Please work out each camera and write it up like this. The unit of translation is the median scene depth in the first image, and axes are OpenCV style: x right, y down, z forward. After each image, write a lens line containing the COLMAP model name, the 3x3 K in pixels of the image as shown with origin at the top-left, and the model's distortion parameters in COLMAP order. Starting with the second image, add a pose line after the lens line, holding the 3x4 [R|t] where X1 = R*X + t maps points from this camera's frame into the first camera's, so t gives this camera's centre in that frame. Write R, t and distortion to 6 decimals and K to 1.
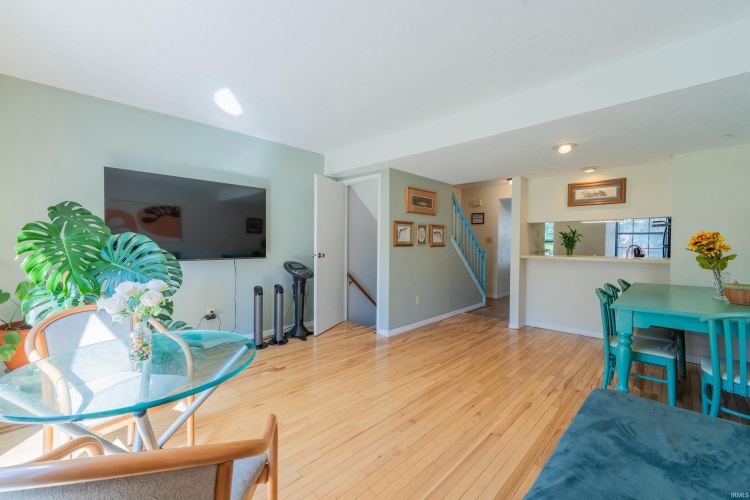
lens RADIAL K [[306.5, 0, 375.0], [0, 306.5, 250.0], [0, 0, 1]] dist [0.000763, -0.000050]
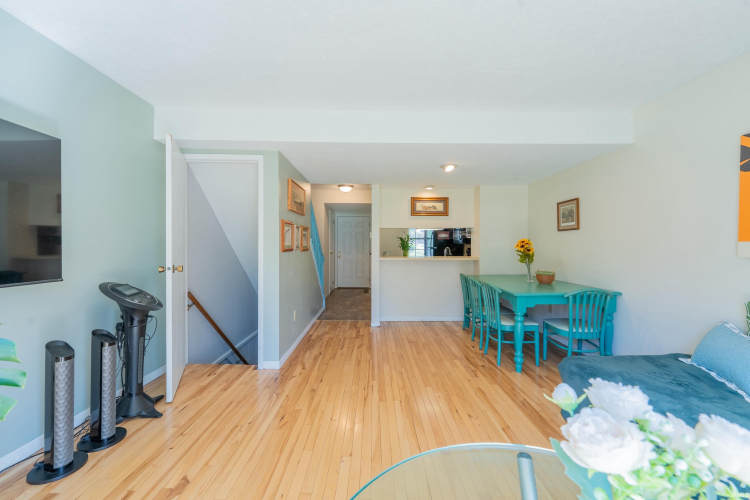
lens RADIAL K [[300.9, 0, 376.4], [0, 300.9, 249.2], [0, 0, 1]] dist [-0.003062, -0.000322]
pose [[0.704590, -0.012893, 0.709497, -0.325154], [0.021960, 0.999752, -0.003640, -0.010441], [-0.709274, 0.018146, 0.704699, 0.289901]]
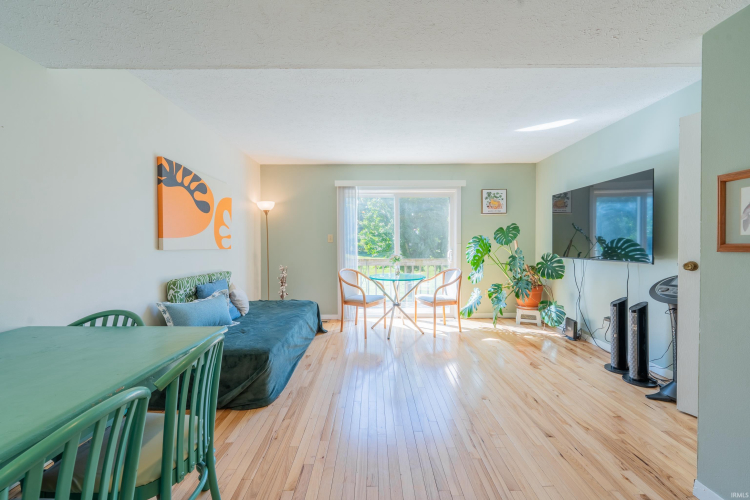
lens RADIAL K [[300.9, 0, 376.4], [0, 300.9, 249.2], [0, 0, 1]] dist [-0.003062, -0.000322]
pose [[-0.707297, 0.007690, -0.706875, 0.581314], [-0.018749, 0.999385, 0.029633, -0.017465], [0.706668, 0.034212, -0.706718, 0.993775]]
